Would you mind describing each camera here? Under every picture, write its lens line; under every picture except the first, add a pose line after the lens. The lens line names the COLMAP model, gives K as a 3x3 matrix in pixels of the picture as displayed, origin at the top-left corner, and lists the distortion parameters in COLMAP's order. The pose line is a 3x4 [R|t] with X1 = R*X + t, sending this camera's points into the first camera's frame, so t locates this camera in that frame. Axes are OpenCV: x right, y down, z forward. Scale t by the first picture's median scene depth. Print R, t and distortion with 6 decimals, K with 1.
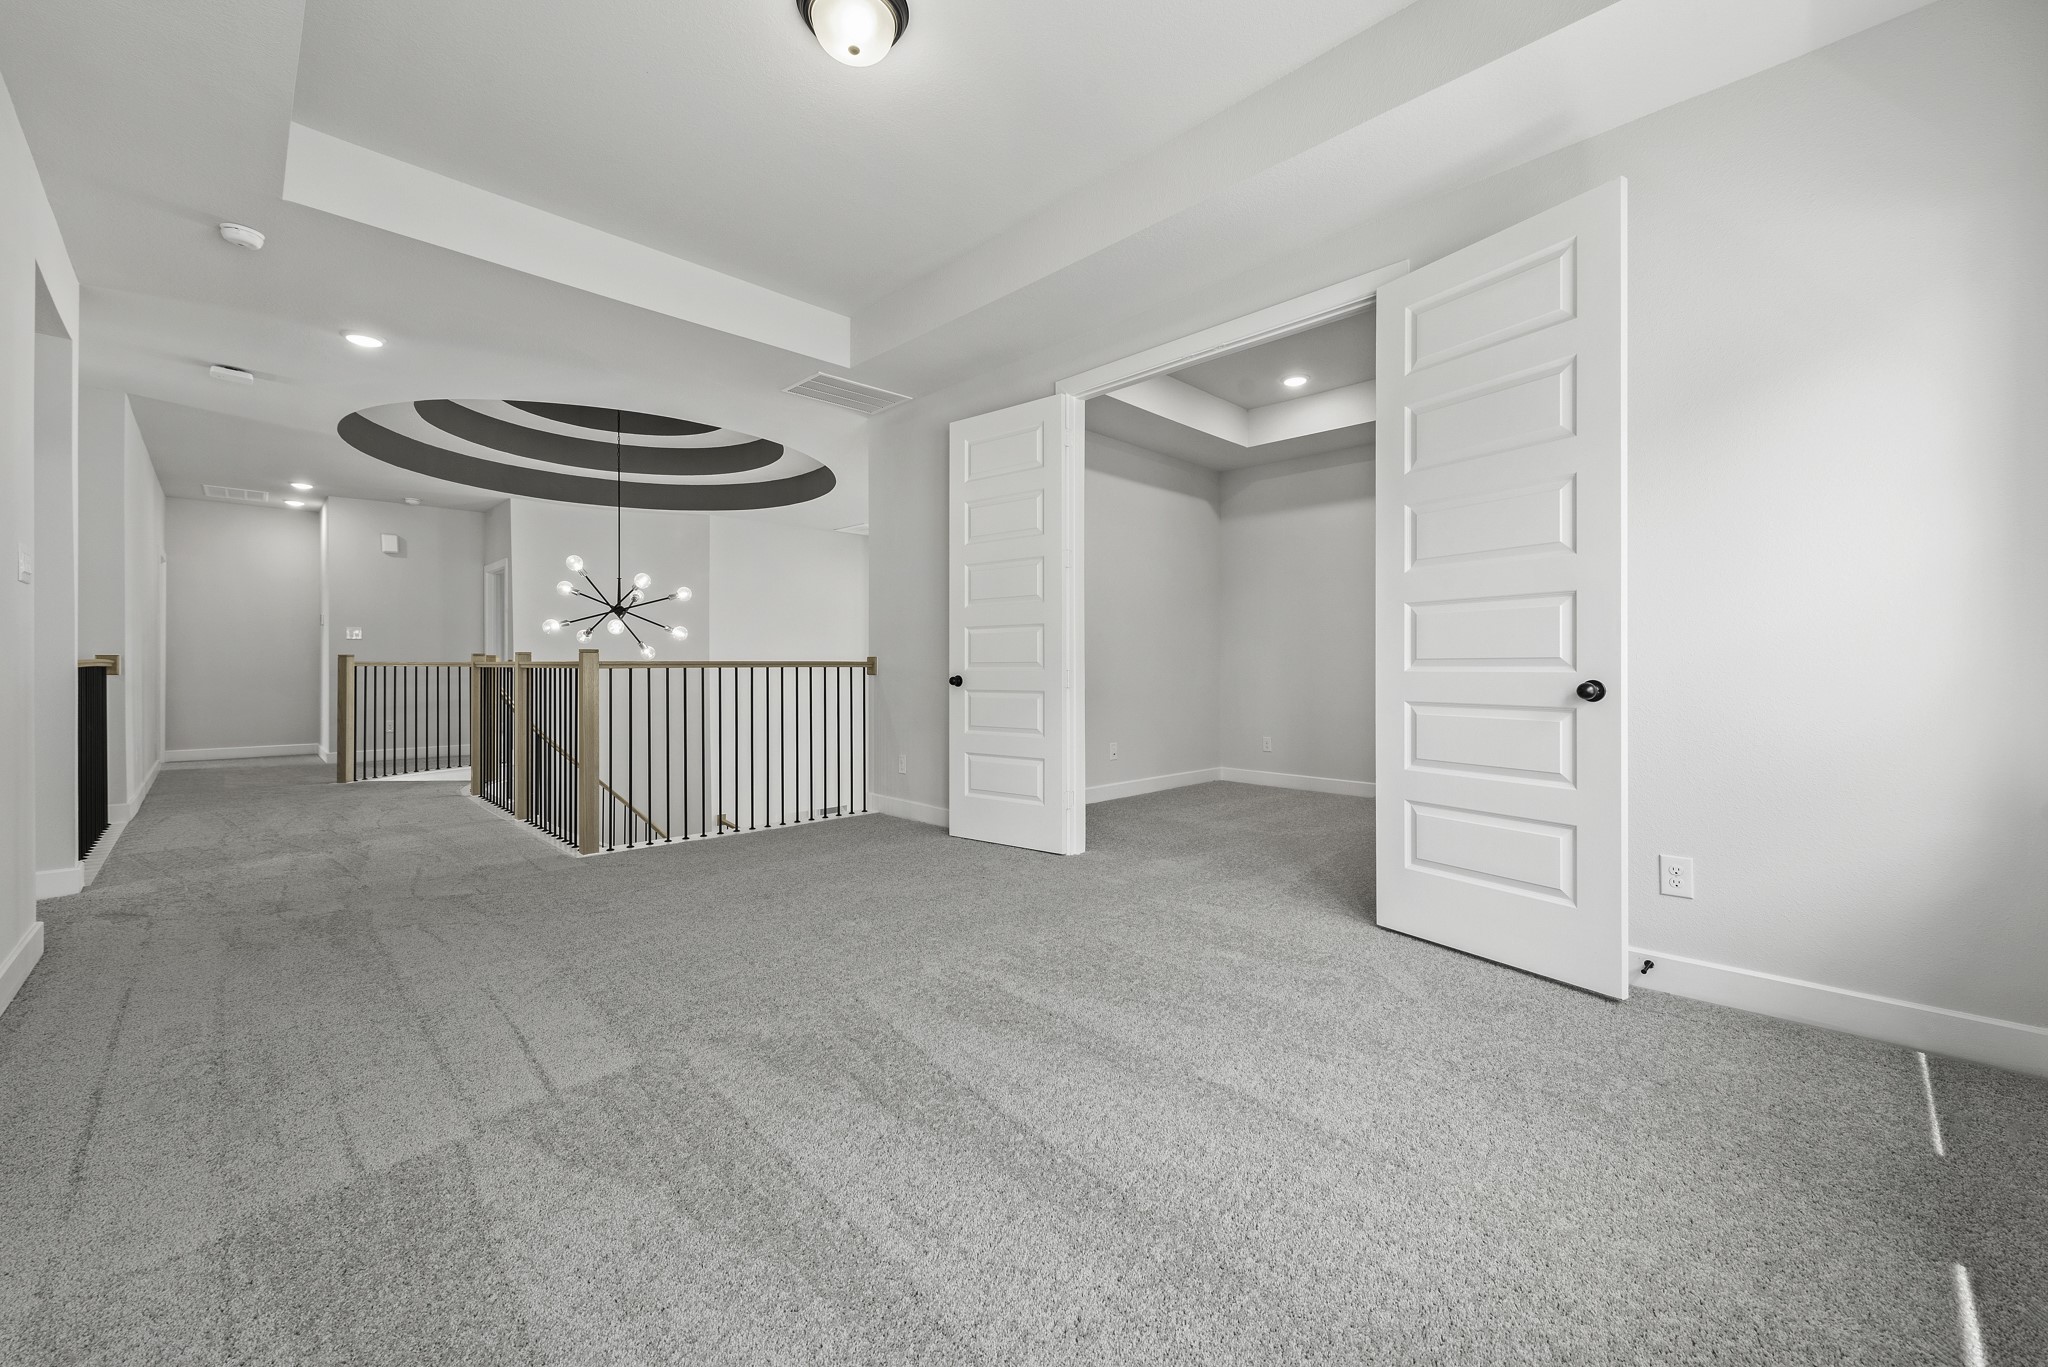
lens RADIAL K [[808.2, 0, 1025.8], [0, 808.2, 673.3], [0, 0, 1]] dist [0.014706, -0.004424]
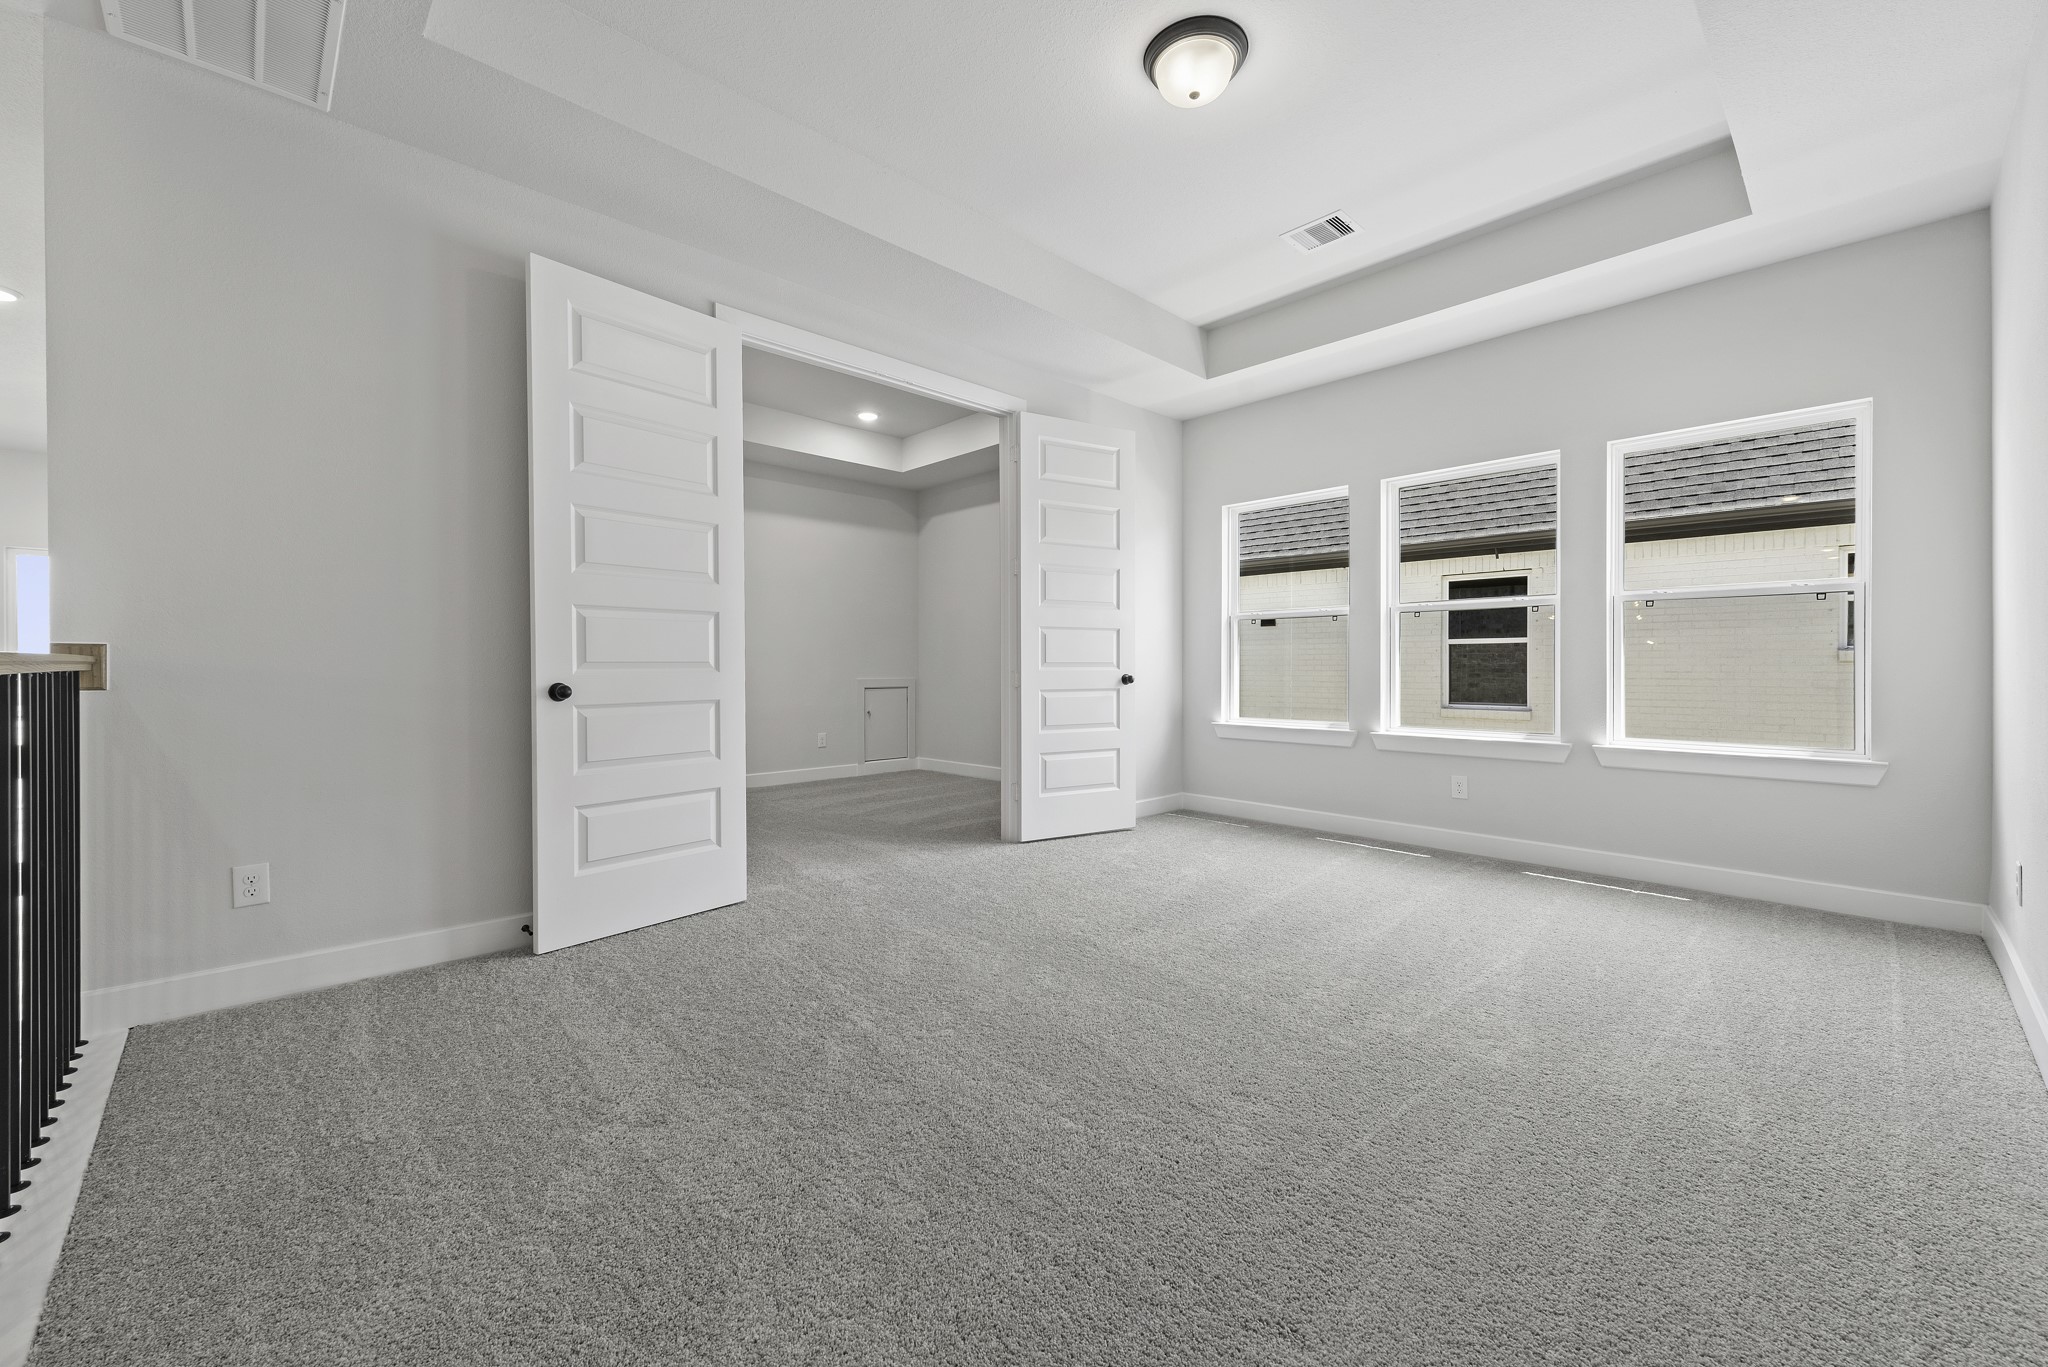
lens RADIAL K [[808.2, 0, 1025.9], [0, 808.2, 668.5], [0, 0, 1]] dist [0.014706, -0.004424]
pose [[0.008567, -0.010728, 0.999906, -0.973069], [0.003831, 0.999935, 0.010695, -0.020474], [-0.999956, 0.003739, 0.008608, 0.908981]]
